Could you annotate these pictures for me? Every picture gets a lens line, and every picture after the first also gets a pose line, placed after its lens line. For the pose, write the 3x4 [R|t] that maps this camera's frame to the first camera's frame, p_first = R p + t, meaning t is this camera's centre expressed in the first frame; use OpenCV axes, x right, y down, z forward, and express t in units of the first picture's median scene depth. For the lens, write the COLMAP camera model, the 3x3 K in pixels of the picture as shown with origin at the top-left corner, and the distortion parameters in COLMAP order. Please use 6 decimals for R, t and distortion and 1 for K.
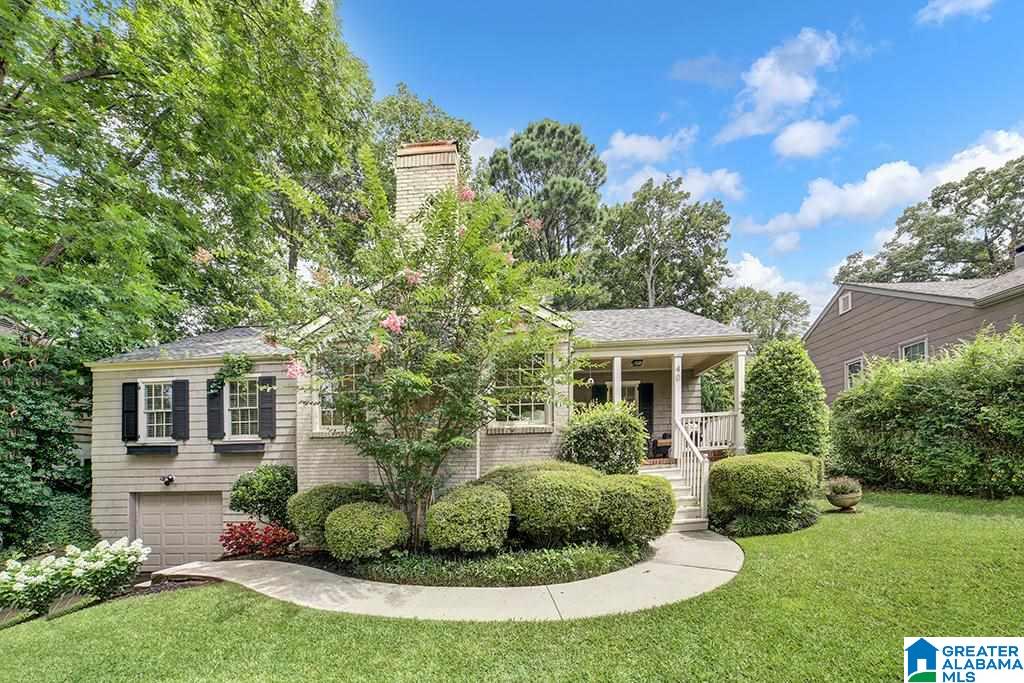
lens RADIAL K [[356.2, 0, 511.4], [0, 356.2, 309.4], [0, 0, 1]] dist [-0.020171, 0.000241]
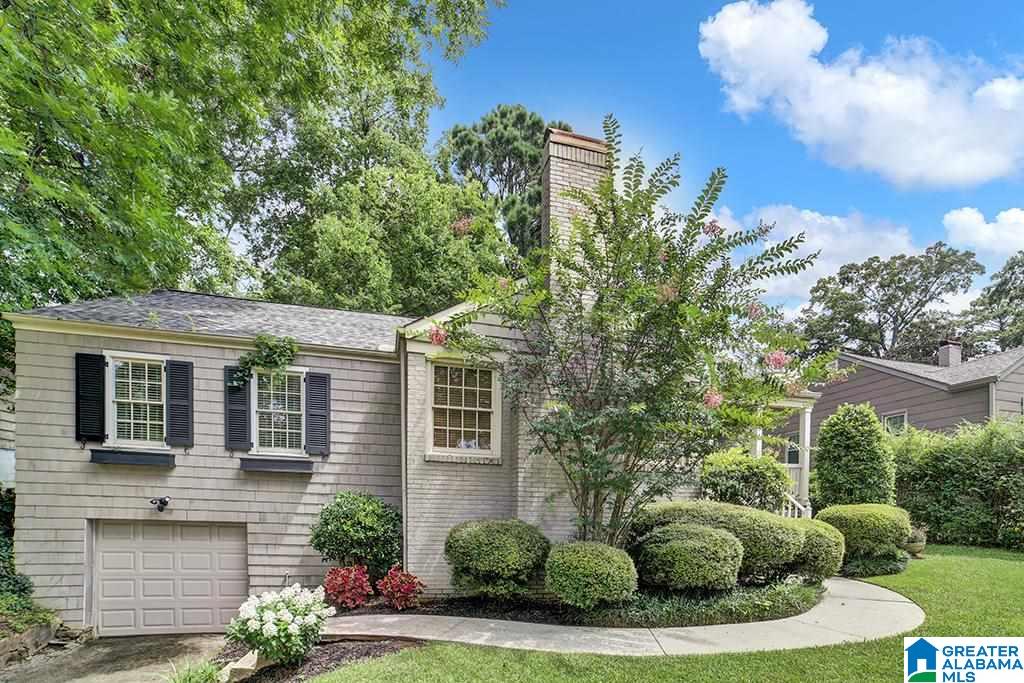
lens RADIAL K [[437.0, 0, 511.8], [0, 437.0, 310.8], [0, 0, 1]] dist [-0.029174, 0.001098]
pose [[0.947550, 0.170336, 0.270434, -0.598845], [-0.167062, 0.985316, -0.035258, 0.024331], [-0.272468, -0.011770, 0.962093, -0.002374]]
